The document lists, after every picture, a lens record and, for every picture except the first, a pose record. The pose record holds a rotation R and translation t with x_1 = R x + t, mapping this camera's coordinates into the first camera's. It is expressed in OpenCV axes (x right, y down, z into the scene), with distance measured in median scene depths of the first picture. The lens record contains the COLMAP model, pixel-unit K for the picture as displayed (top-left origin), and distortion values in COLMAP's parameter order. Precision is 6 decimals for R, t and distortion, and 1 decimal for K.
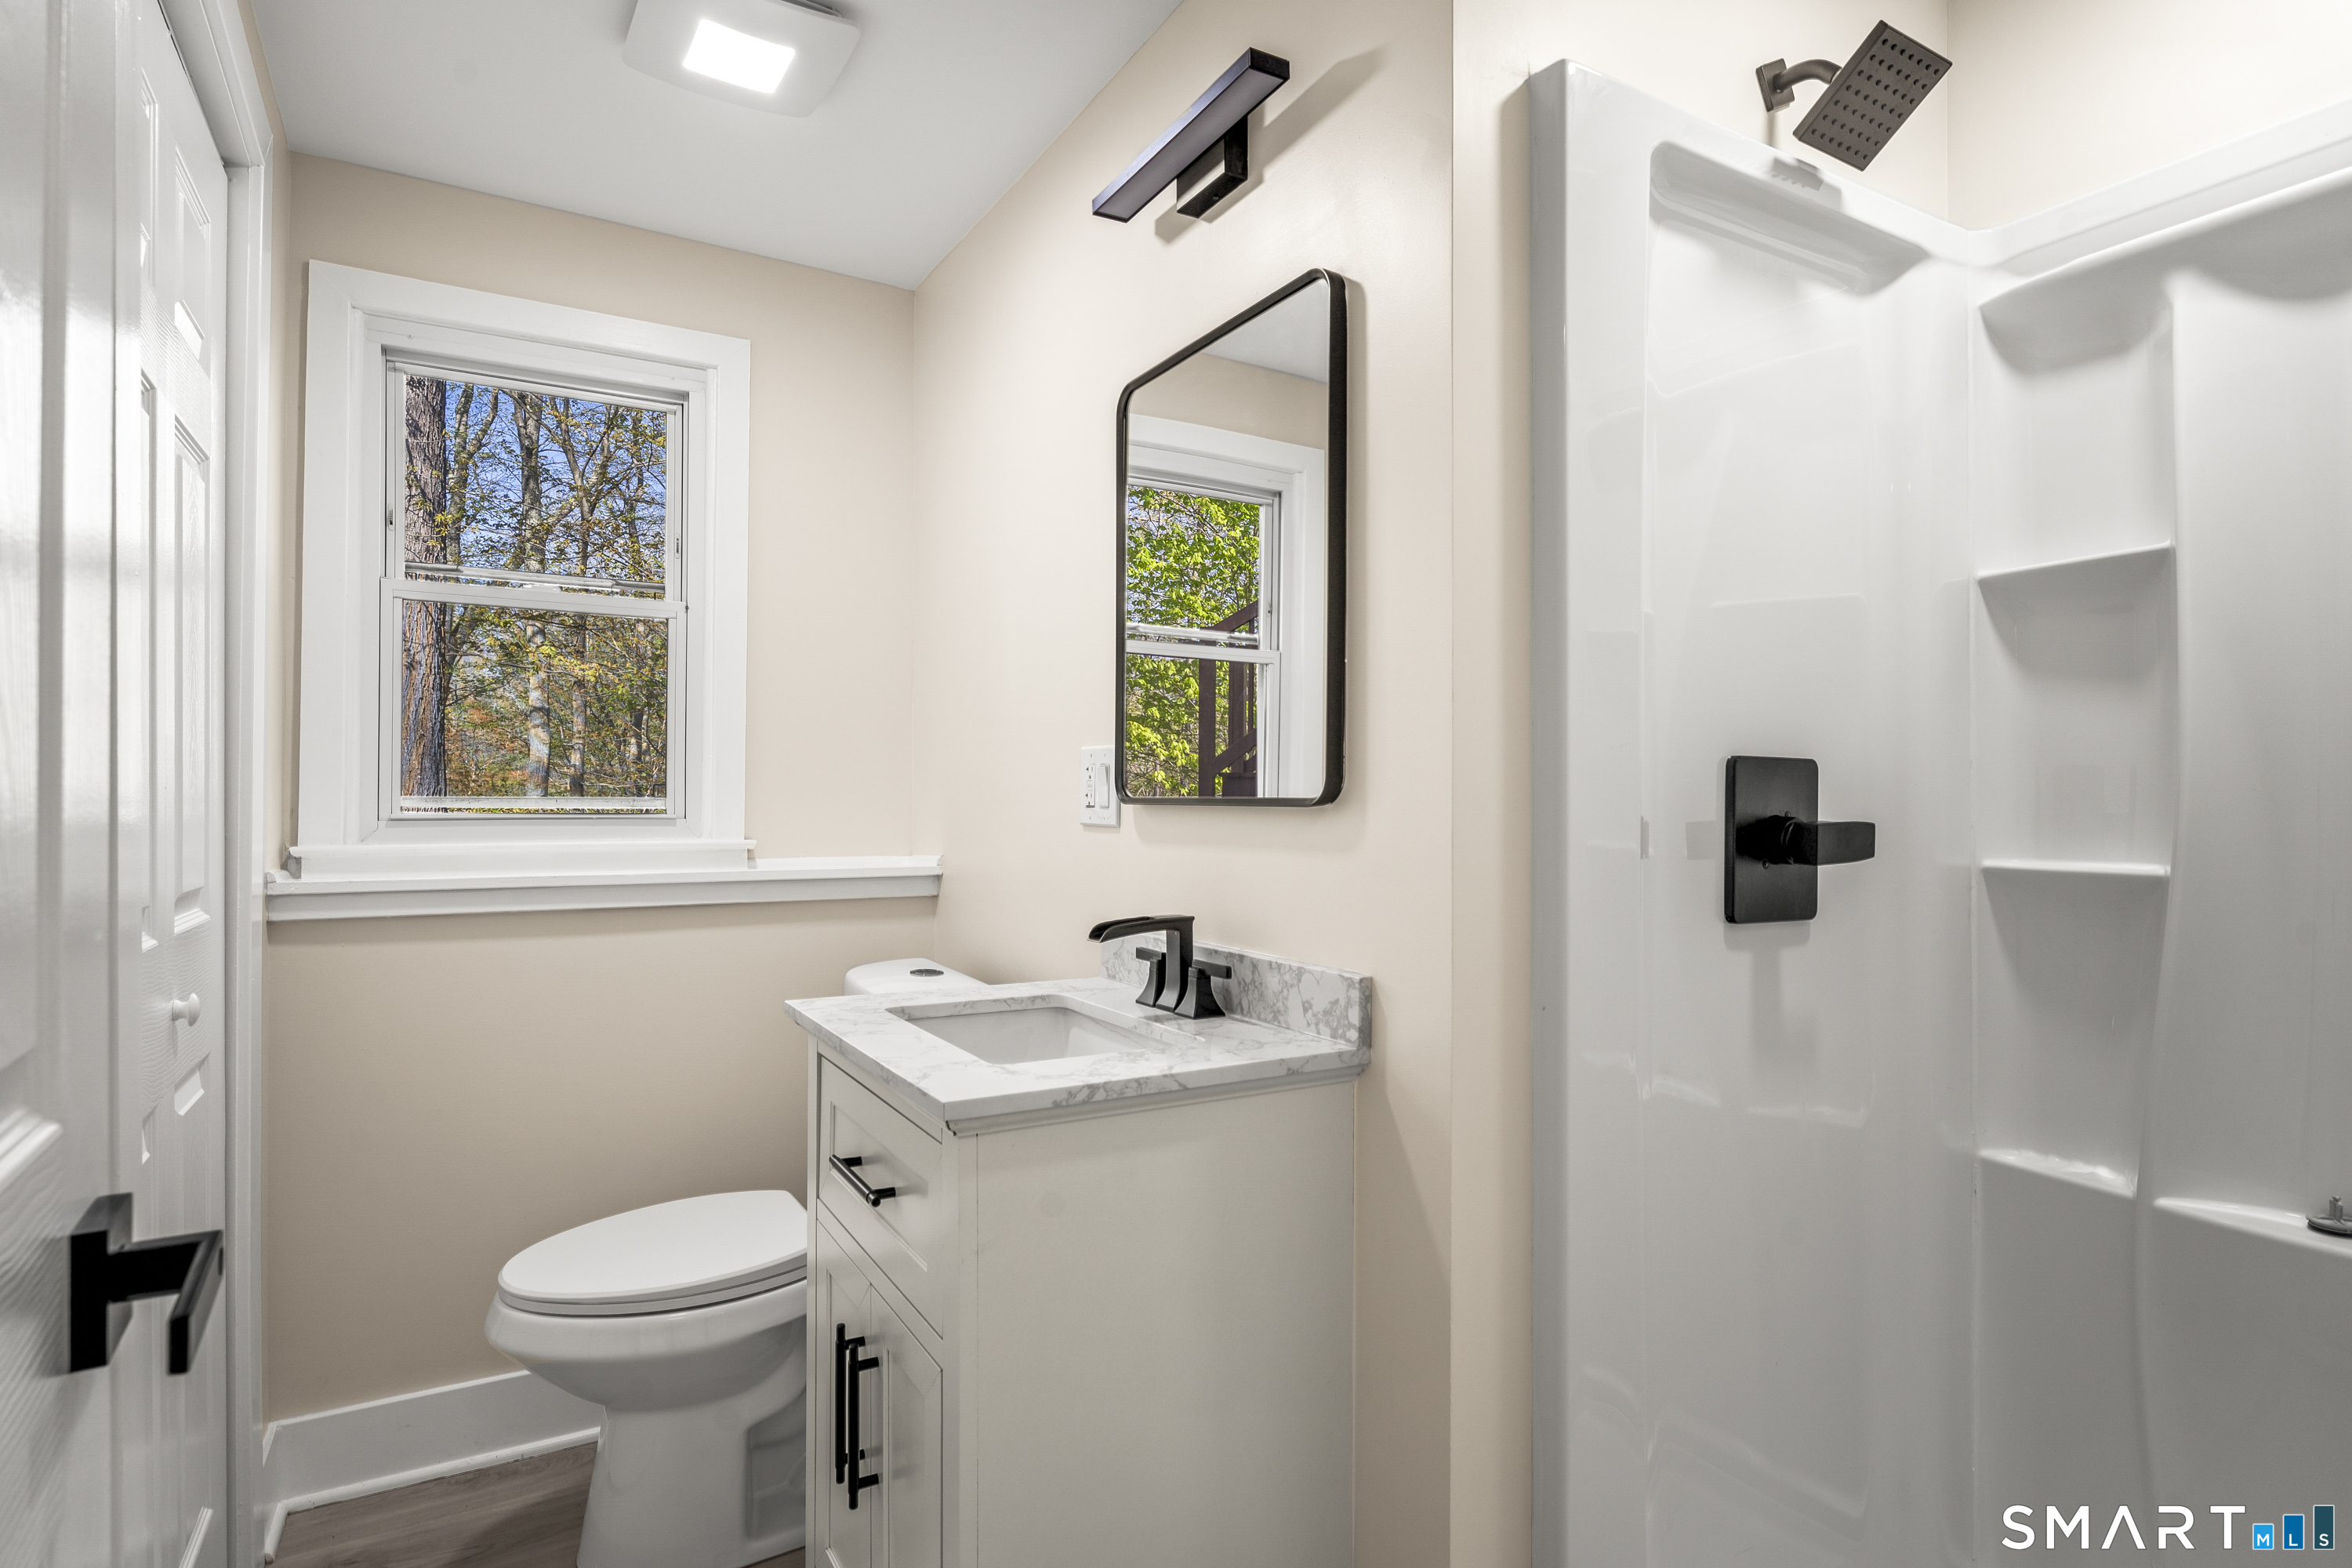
lens RADIAL K [[1196.8, 0, 1193.1], [0, 1196.8, 801.8], [0, 0, 1]] dist [-0.003697, -0.001301]
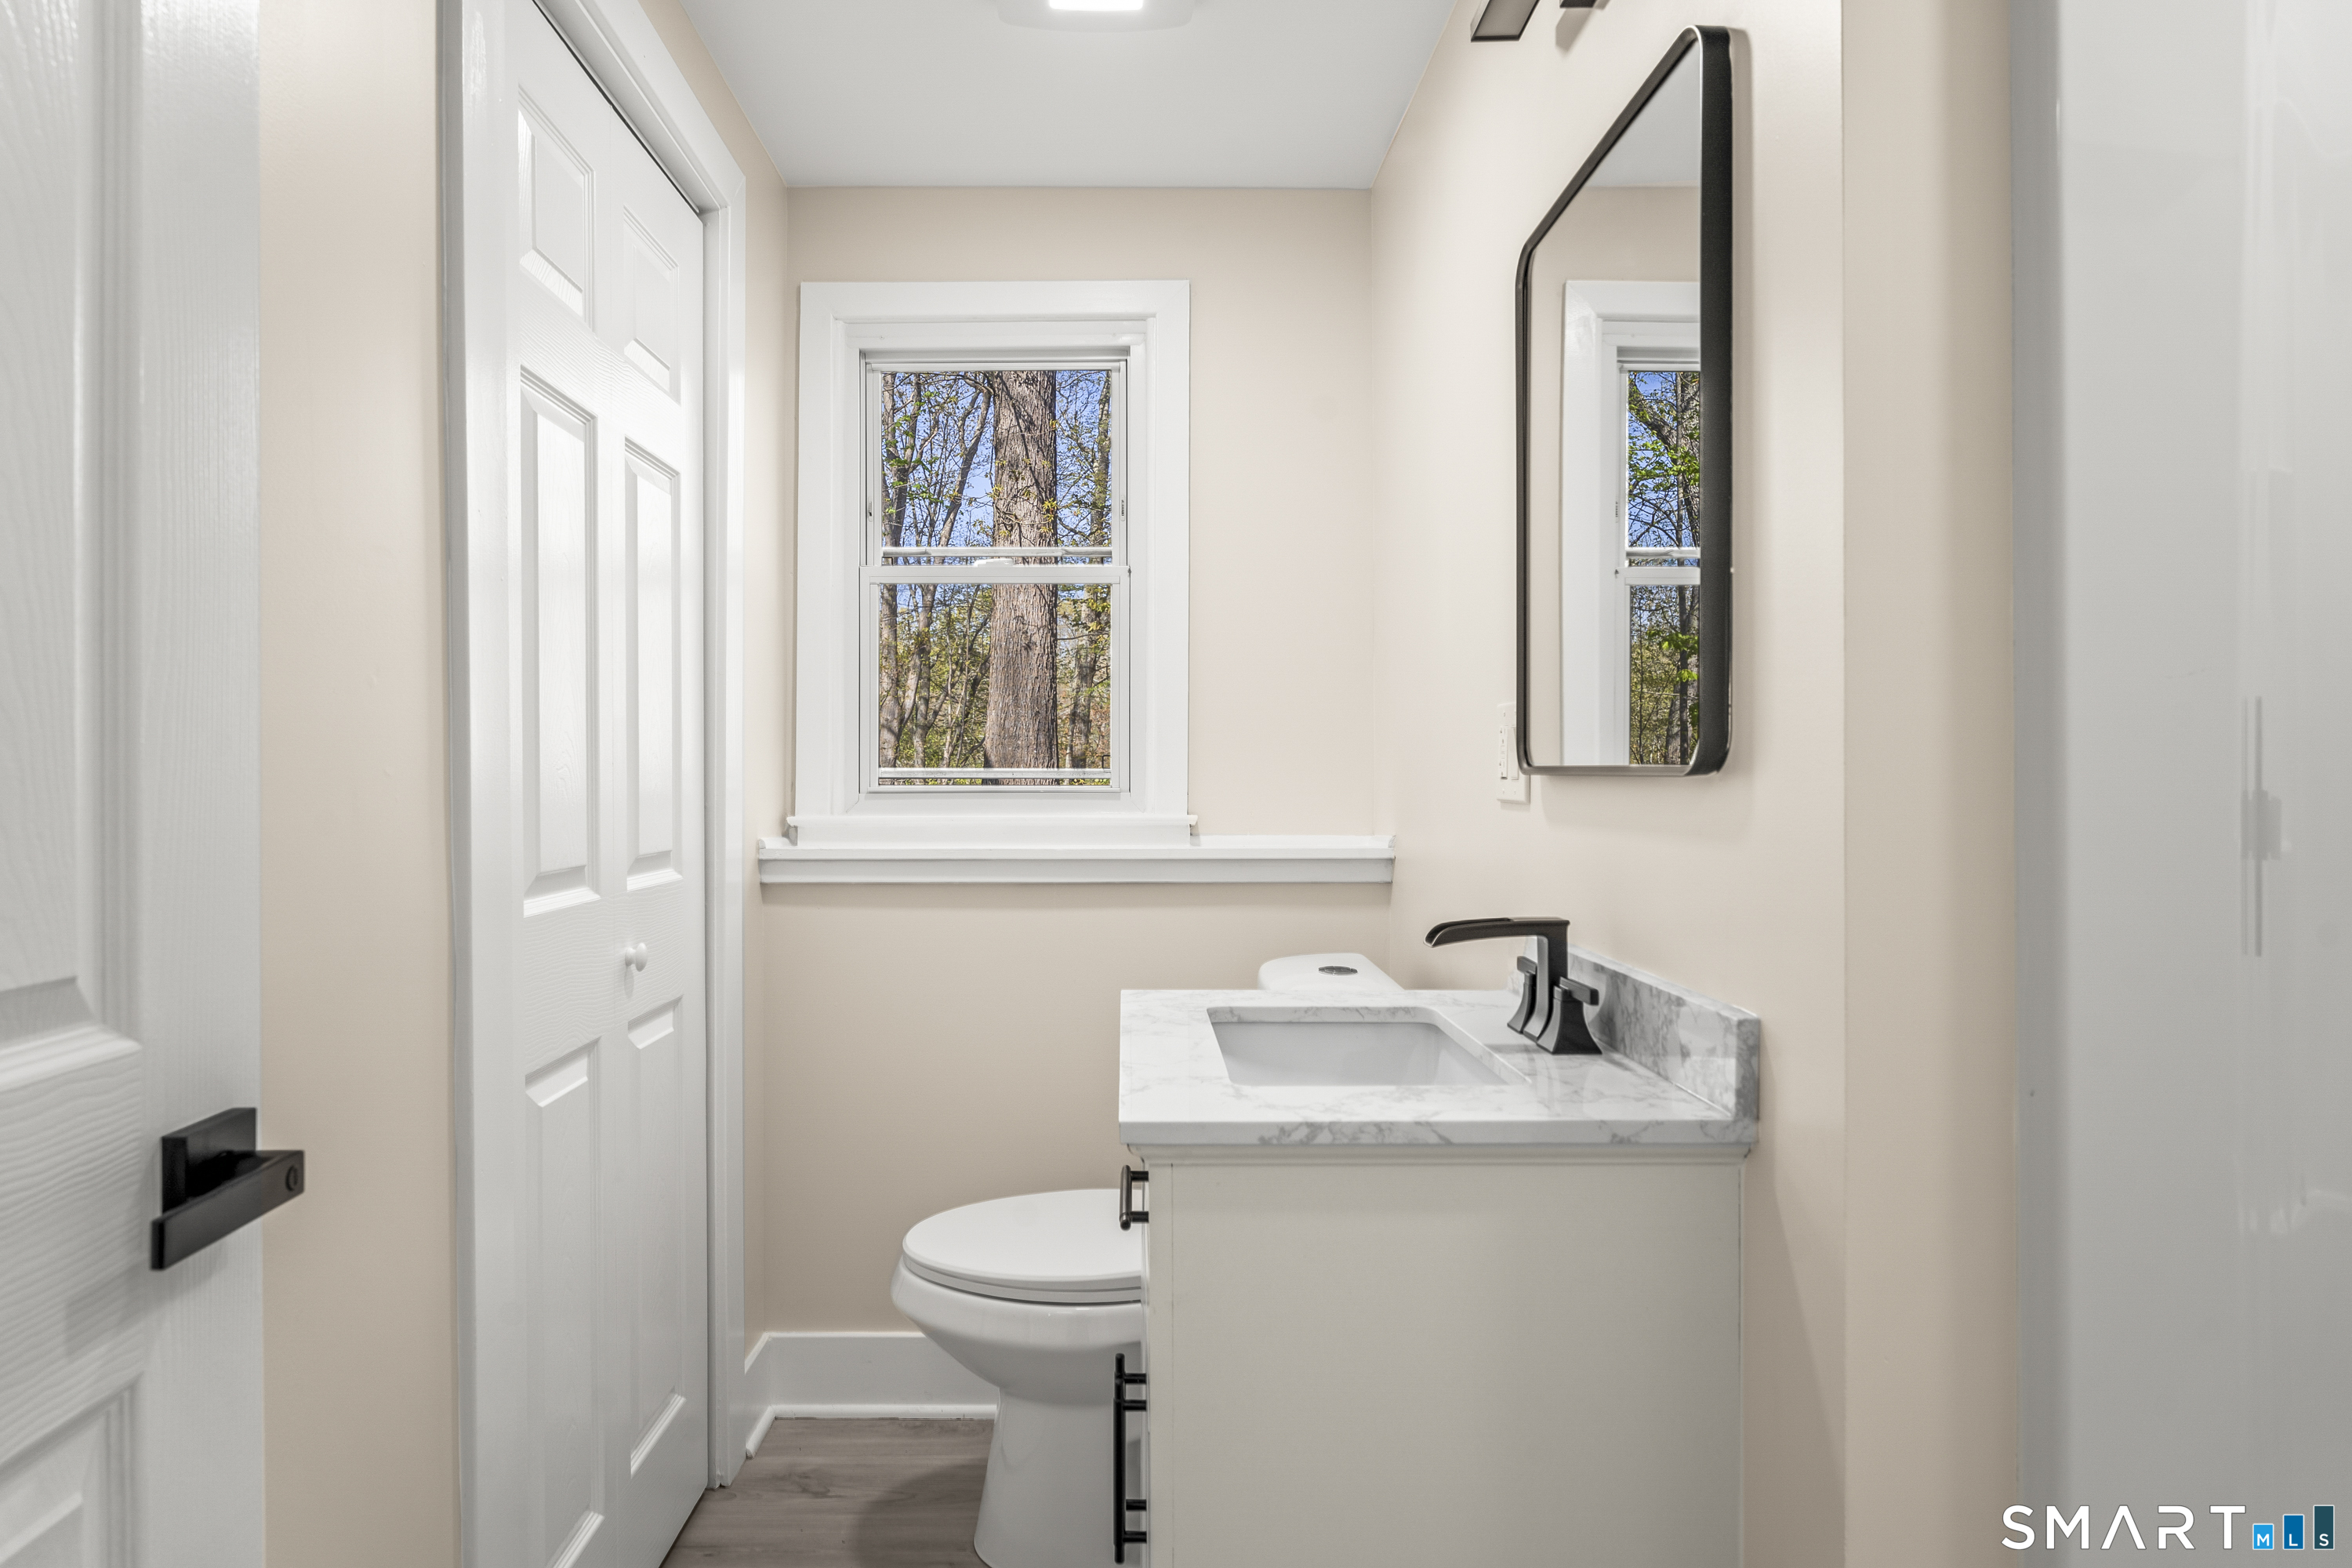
lens RADIAL K [[1343.4, 0, 1162.1], [0, 1343.4, 774.8], [0, 0, 1]] dist [-0.004813, -0.003571]
pose [[0.860167, -0.004353, -0.509993, 0.194872], [0.004955, 0.999988, -0.000179, 0.001438], [0.509988, -0.002372, 0.860178, 0.116275]]
